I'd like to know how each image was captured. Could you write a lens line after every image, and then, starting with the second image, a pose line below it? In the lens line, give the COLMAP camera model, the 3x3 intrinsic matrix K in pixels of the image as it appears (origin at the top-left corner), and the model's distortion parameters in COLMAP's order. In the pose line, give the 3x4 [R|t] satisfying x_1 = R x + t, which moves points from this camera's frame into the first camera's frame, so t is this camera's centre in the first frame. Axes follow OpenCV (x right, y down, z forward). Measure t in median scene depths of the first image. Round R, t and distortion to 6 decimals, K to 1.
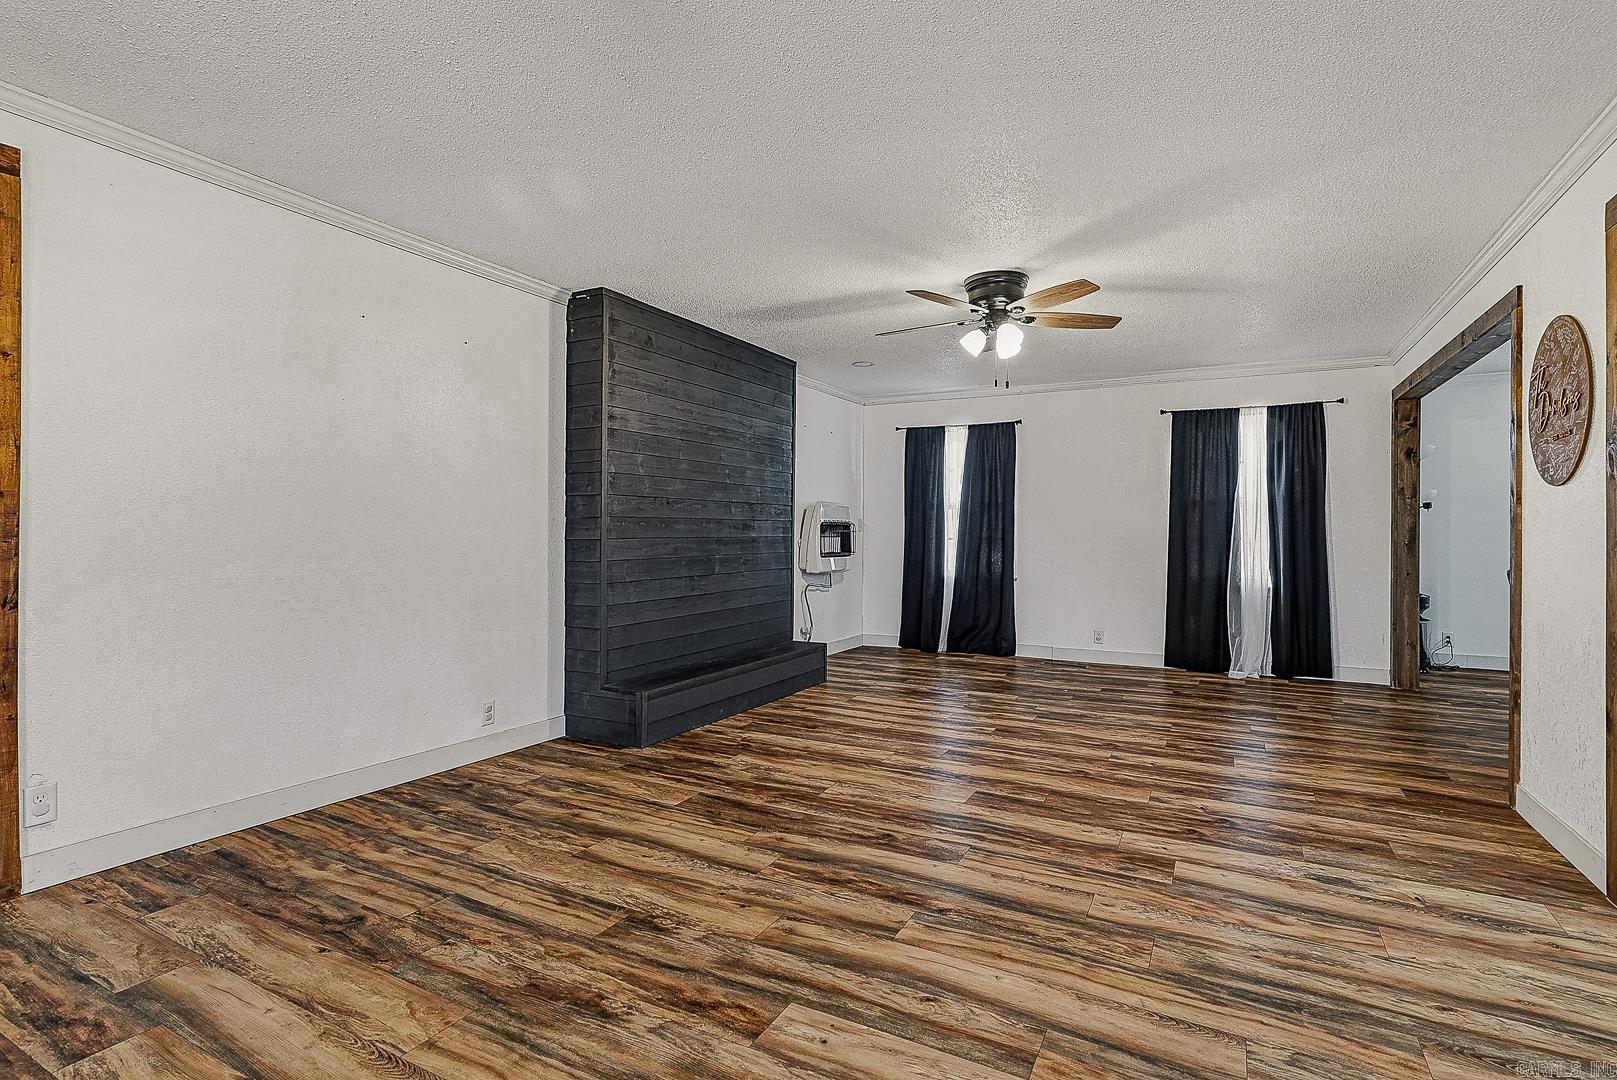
lens RADIAL K [[790.4, 0, 813.8], [0, 790.4, 522.8], [0, 0, 1]] dist [-0.007037, 0.002609]
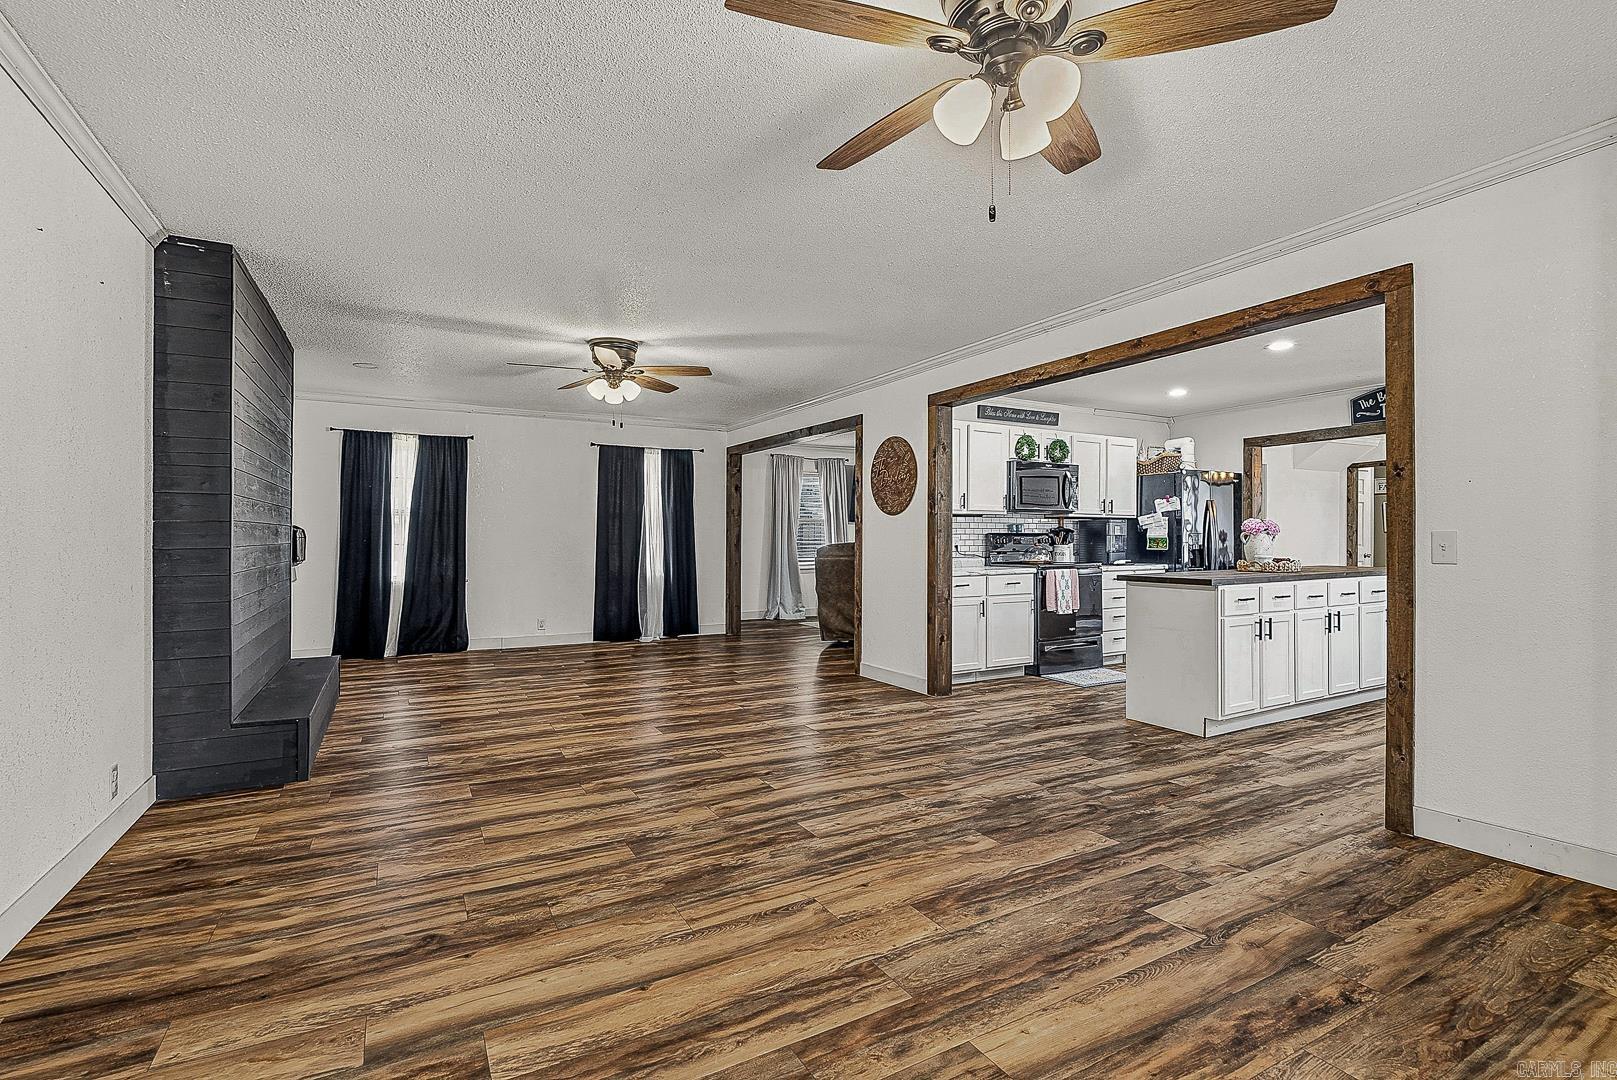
lens RADIAL K [[746.2, 0, 810.5], [0, 746.2, 539.6], [0, 0, 1]] dist [-0.004775, 0.000876]
pose [[0.541427, -0.005531, 0.840729, -0.741087], [-0.008095, 0.999898, 0.011791, -0.003575], [-0.840709, -0.013190, 0.541327, 0.074826]]
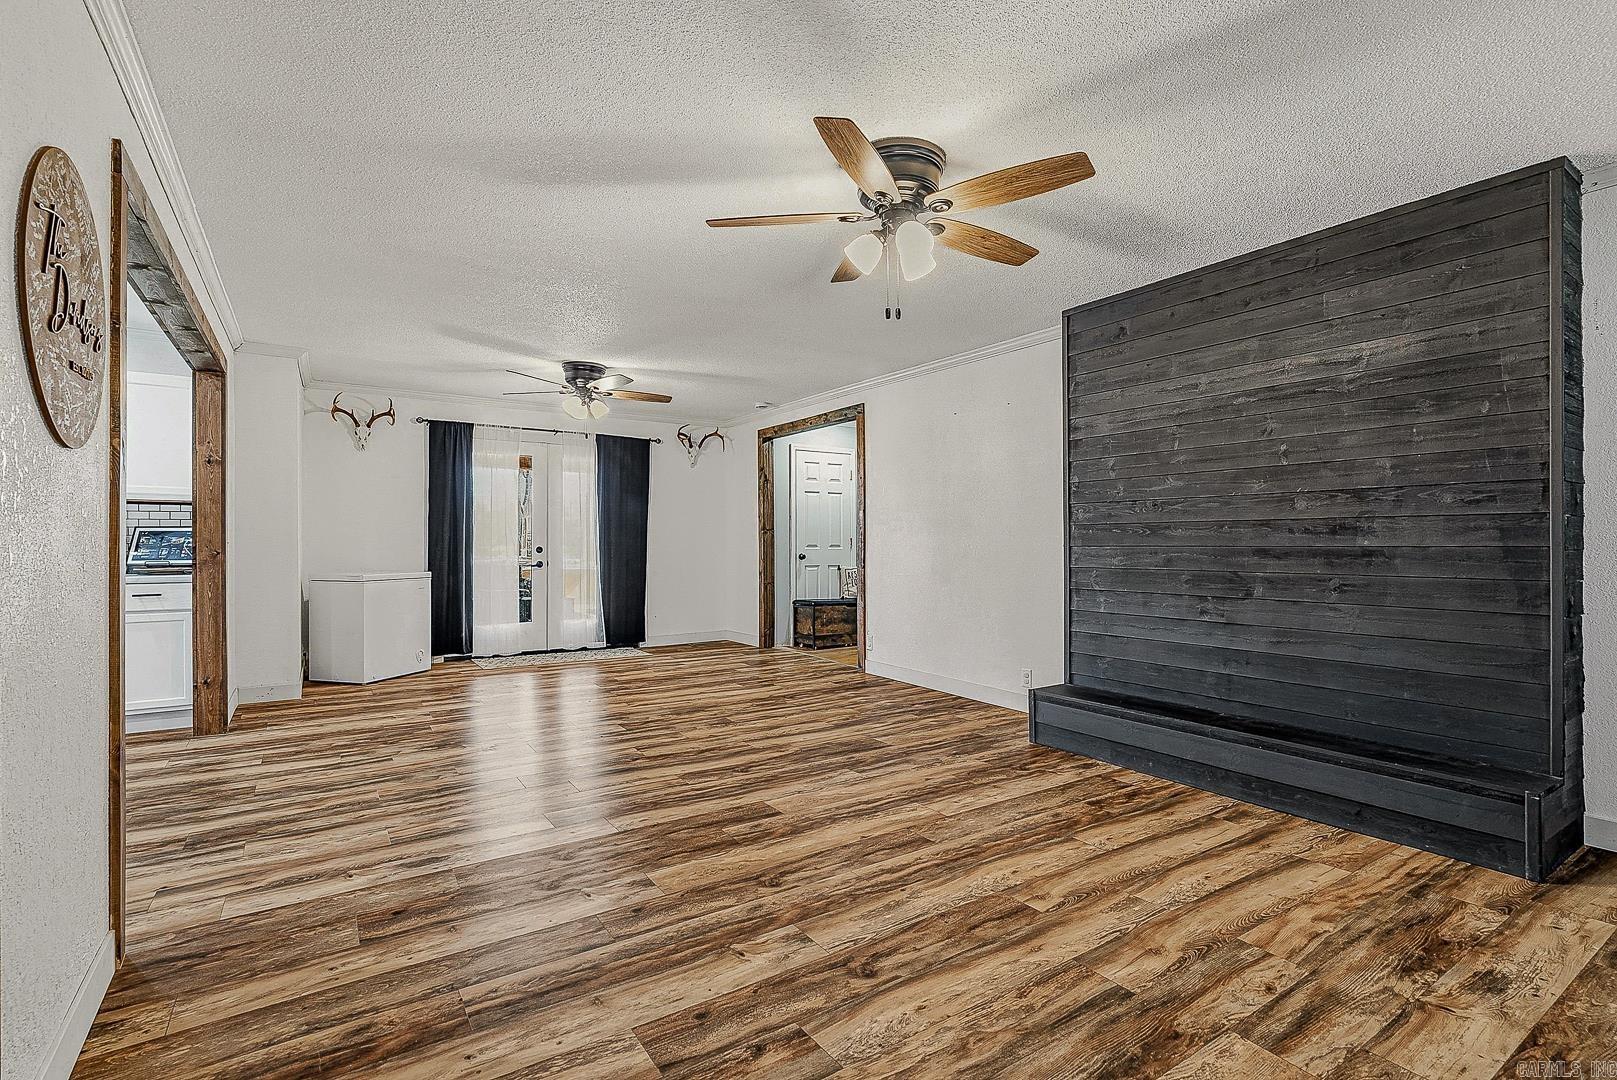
lens RADIAL K [[746.2, 0, 807.2], [0, 746.2, 542.7], [0, 0, 1]] dist [-0.004775, 0.000876]
pose [[-0.479037, -0.003982, -0.877786, 0.977010], [0.008404, 0.999923, -0.009122, 0.026784], [0.877755, -0.011746, -0.478966, 1.462275]]
